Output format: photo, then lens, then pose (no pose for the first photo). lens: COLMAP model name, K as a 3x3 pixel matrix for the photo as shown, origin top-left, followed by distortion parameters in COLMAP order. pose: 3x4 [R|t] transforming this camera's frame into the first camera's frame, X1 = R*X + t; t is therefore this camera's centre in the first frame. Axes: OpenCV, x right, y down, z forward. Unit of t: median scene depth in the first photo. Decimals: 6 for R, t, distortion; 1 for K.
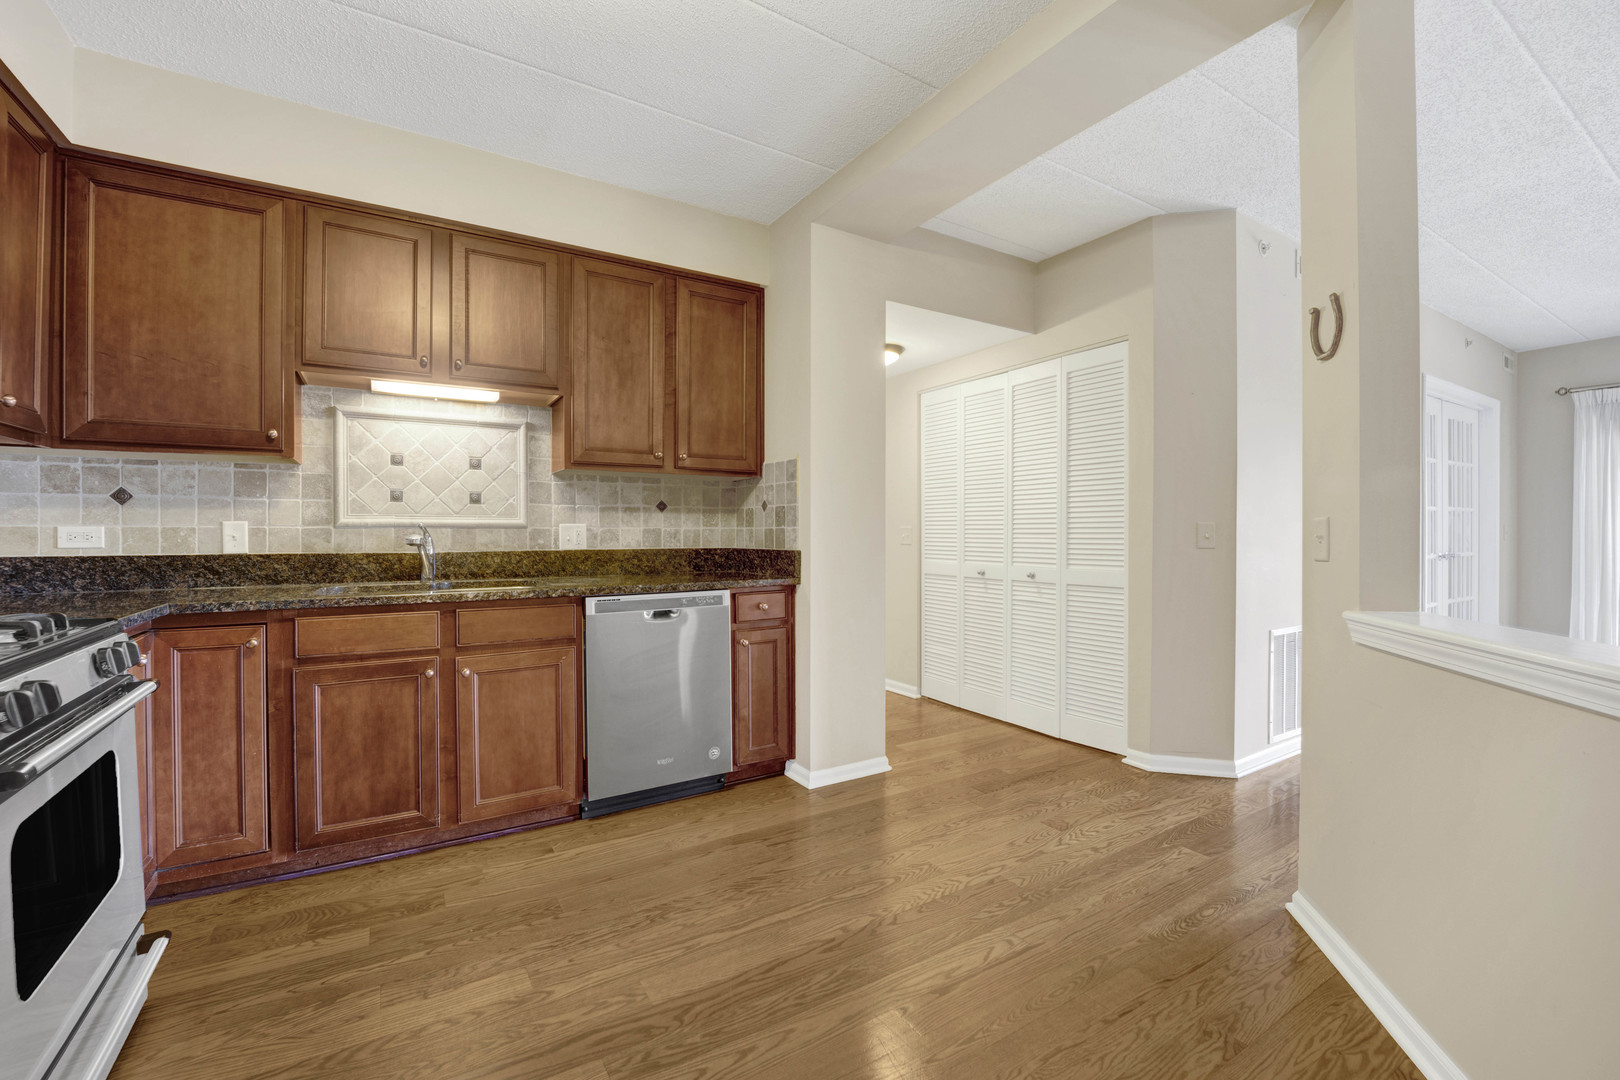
lens RADIAL K [[684.1, 0, 817.5], [0, 684.1, 531.3], [0, 0, 1]] dist [-0.021579, 0.000163]
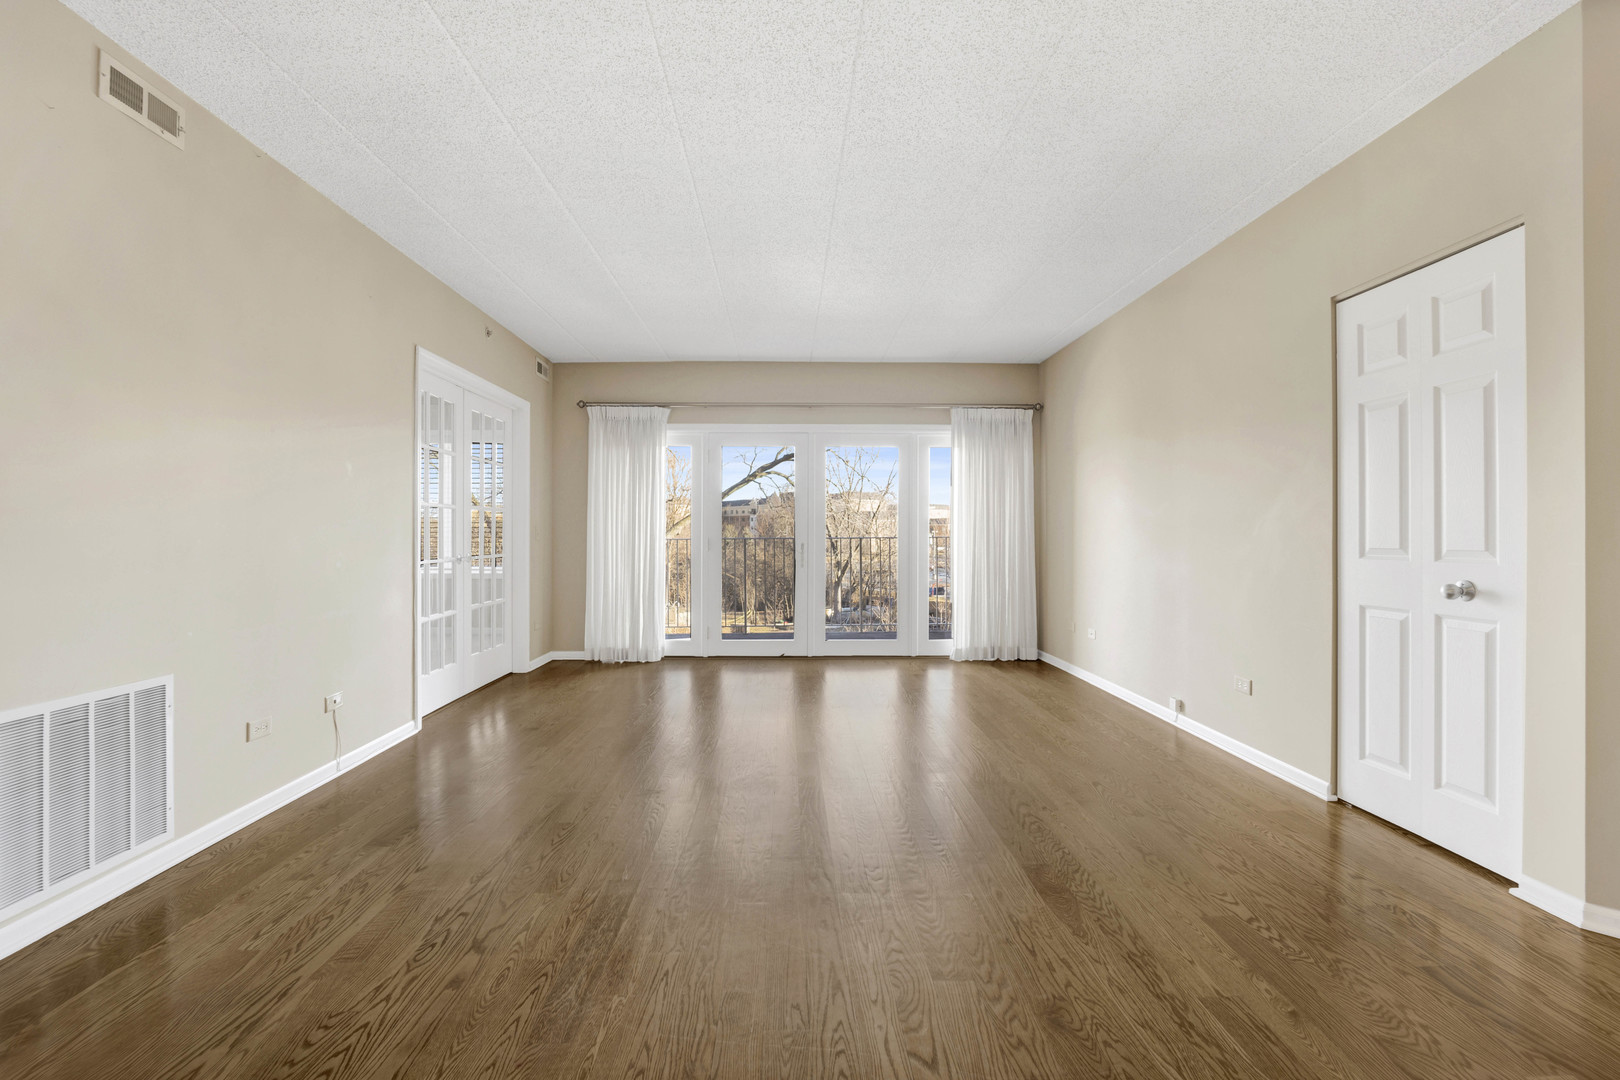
lens RADIAL K [[684.1, 0, 803.1], [0, 684.1, 535.4], [0, 0, 1]] dist [-0.021579, 0.000163]
pose [[0.507330, 0.001708, 0.861750, 0.615435], [-0.005068, 0.999987, 0.001002, 0.002453], [-0.861737, -0.004876, 0.507332, 0.217001]]
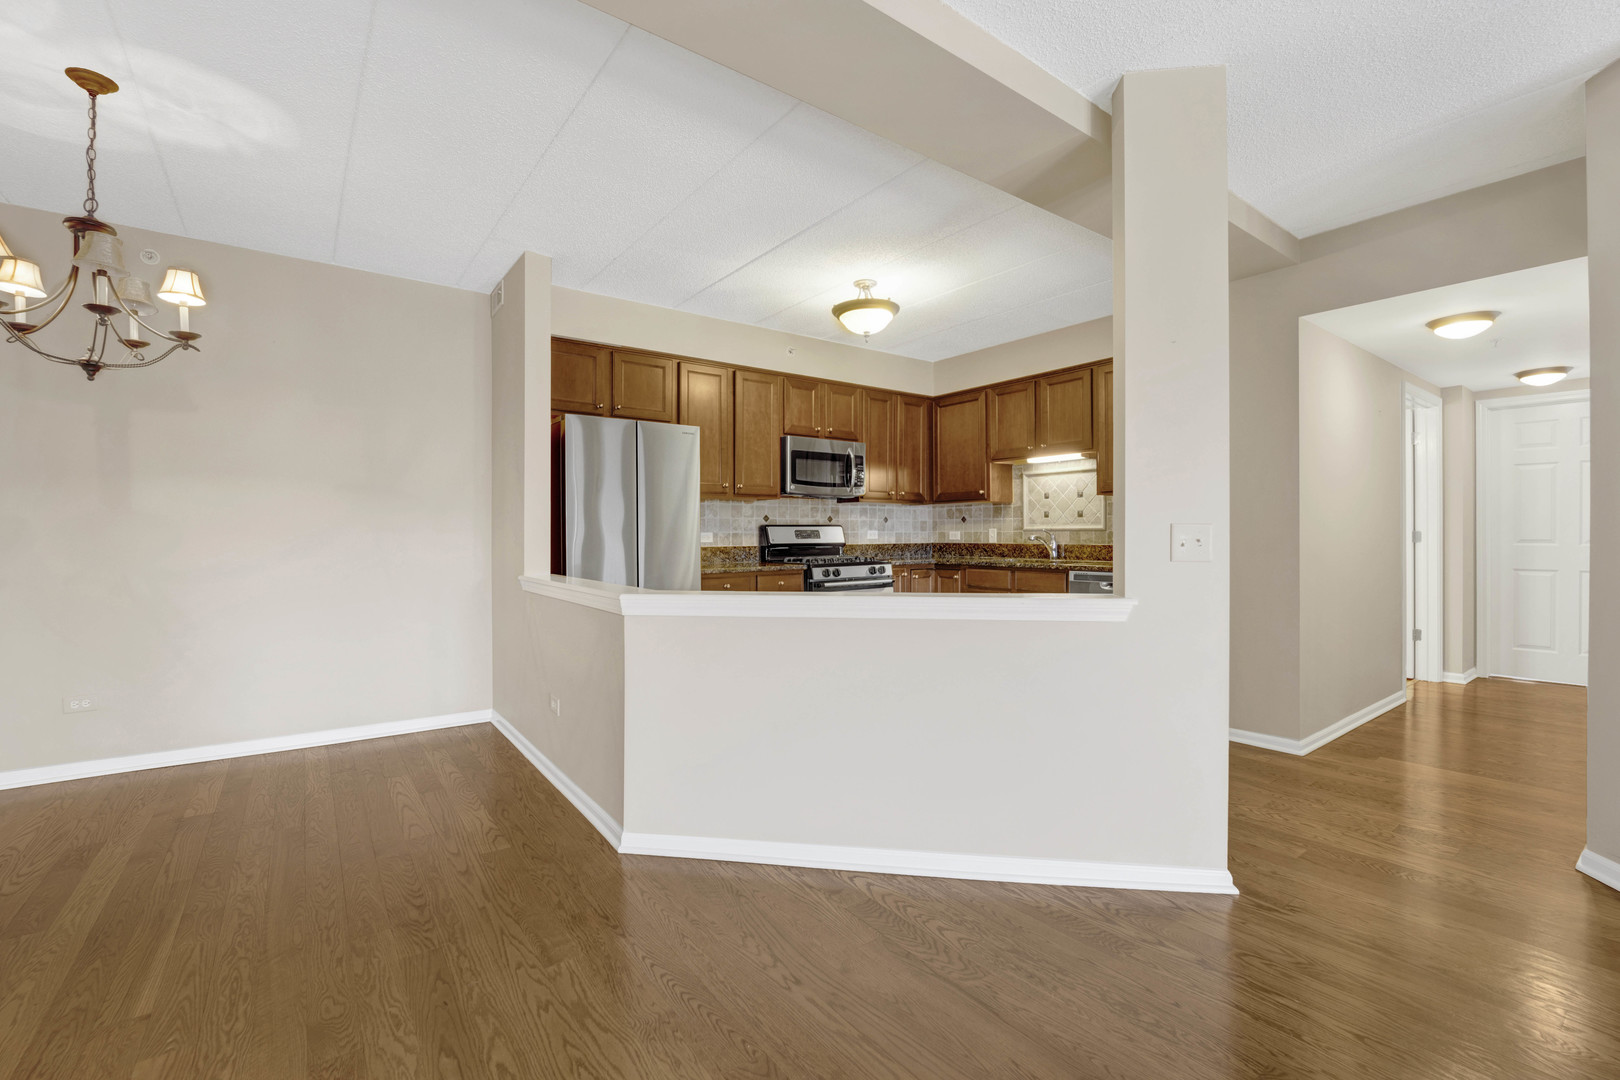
lens RADIAL K [[684.1, 0, 798.0], [0, 684.1, 545.5], [0, 0, 1]] dist [-0.021579, 0.000163]
pose [[0.065586, 0.019222, -0.997662, 1.216492], [0.007055, 0.999781, 0.019727, -0.007267], [0.997822, -0.008332, 0.065436, 0.154792]]
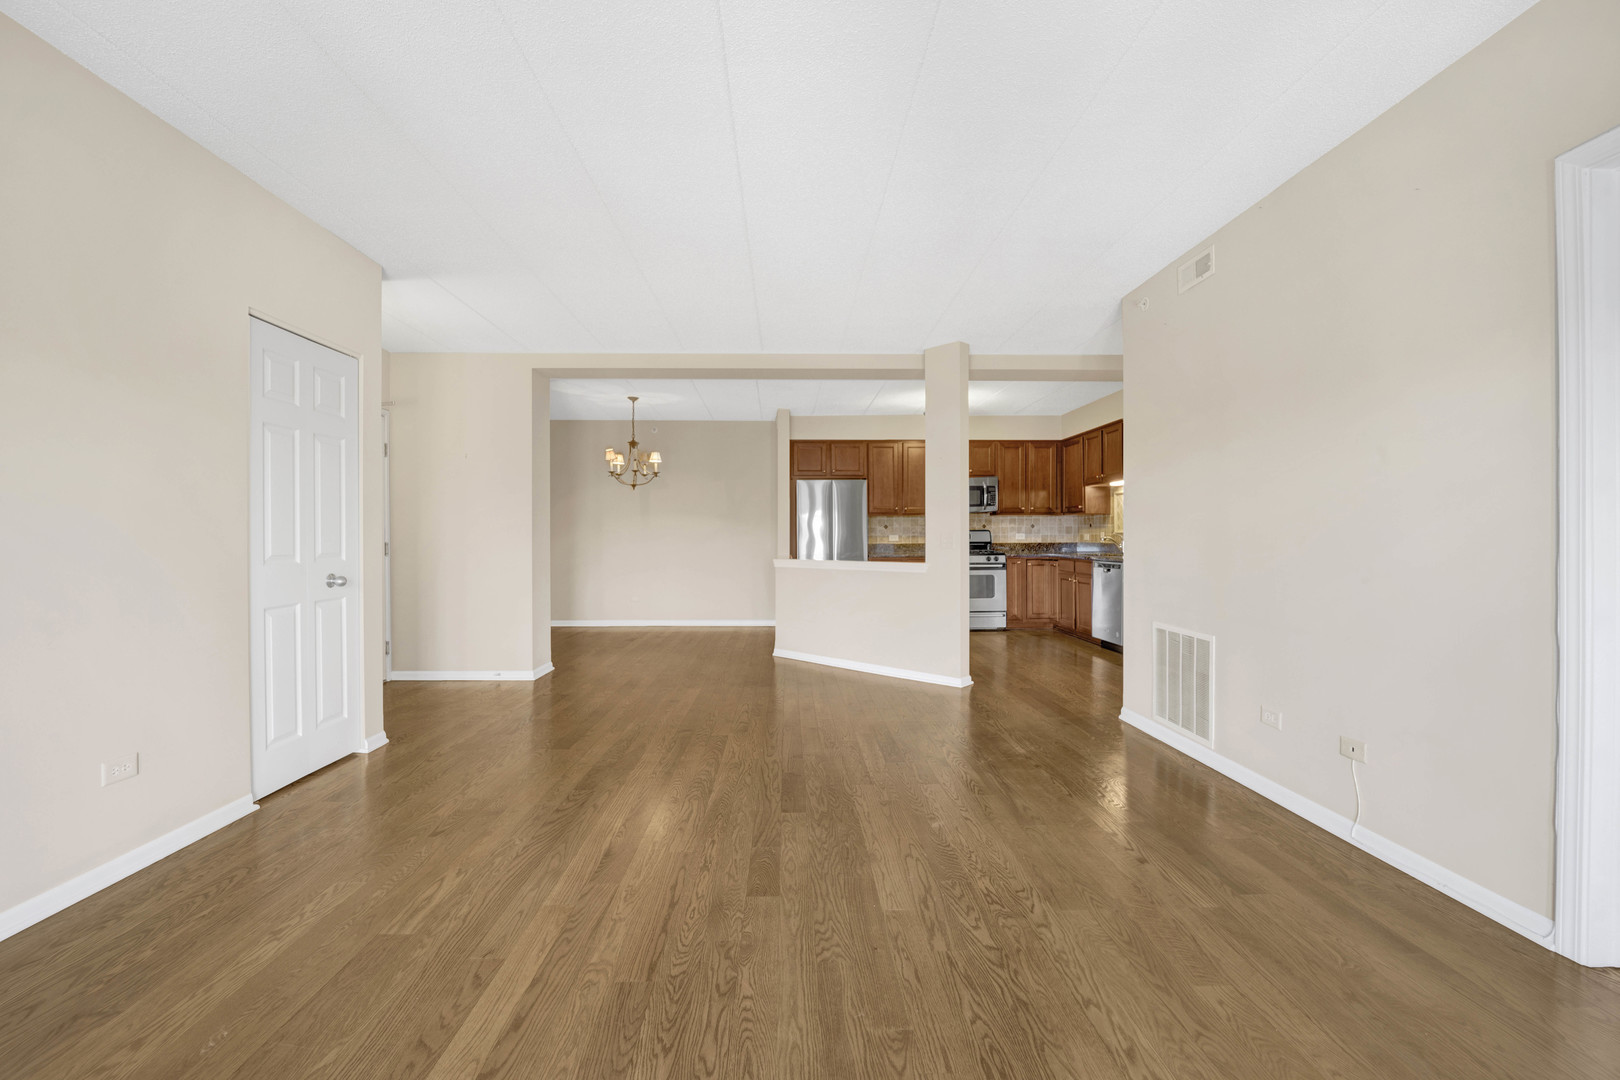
lens RADIAL K [[684.1, 0, 800.4], [0, 684.1, 533.7], [0, 0, 1]] dist [-0.021579, 0.000163]
pose [[-0.517289, 0.001364, -0.855810, 2.243127], [0.008388, 0.999959, -0.003476, -0.007569], [0.855770, -0.008976, -0.517279, 1.230469]]
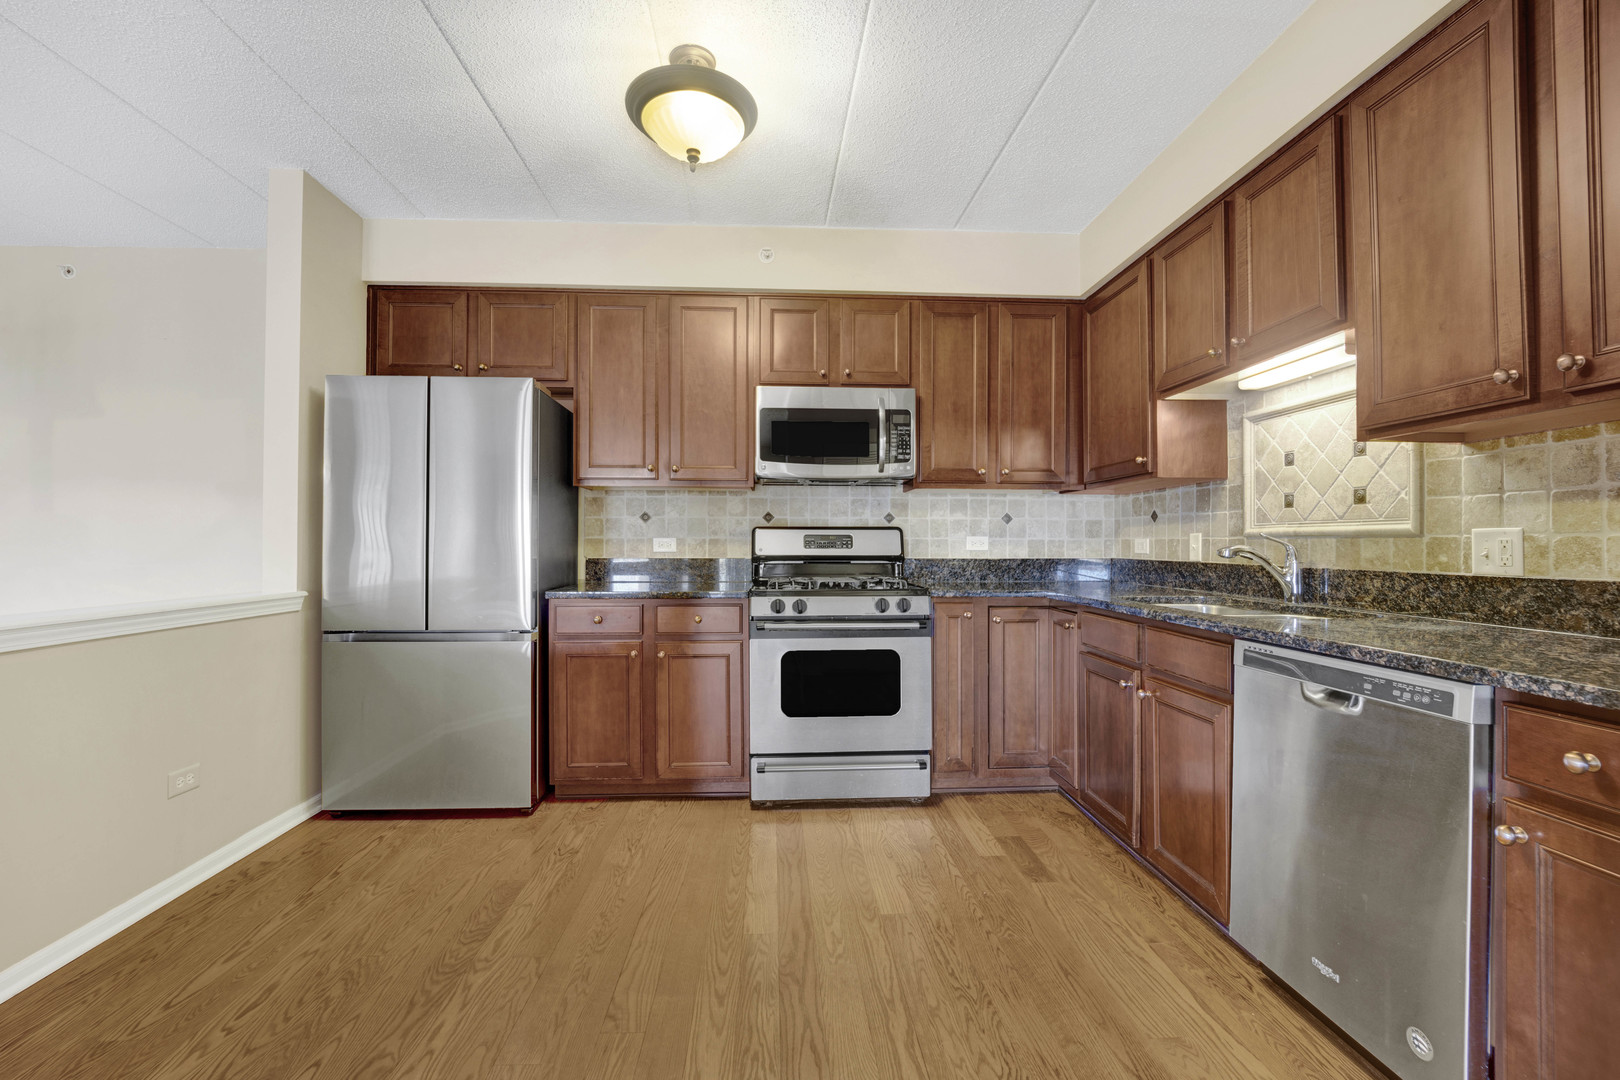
lens RADIAL K [[684.1, 0, 804.0], [0, 684.1, 535.2], [0, 0, 1]] dist [-0.021579, 0.000163]
pose [[-0.491046, -0.009246, -0.871085, 0.411870], [-0.000062, 0.999944, -0.010579, 0.000628], [0.871134, -0.005141, -0.491019, 0.840765]]
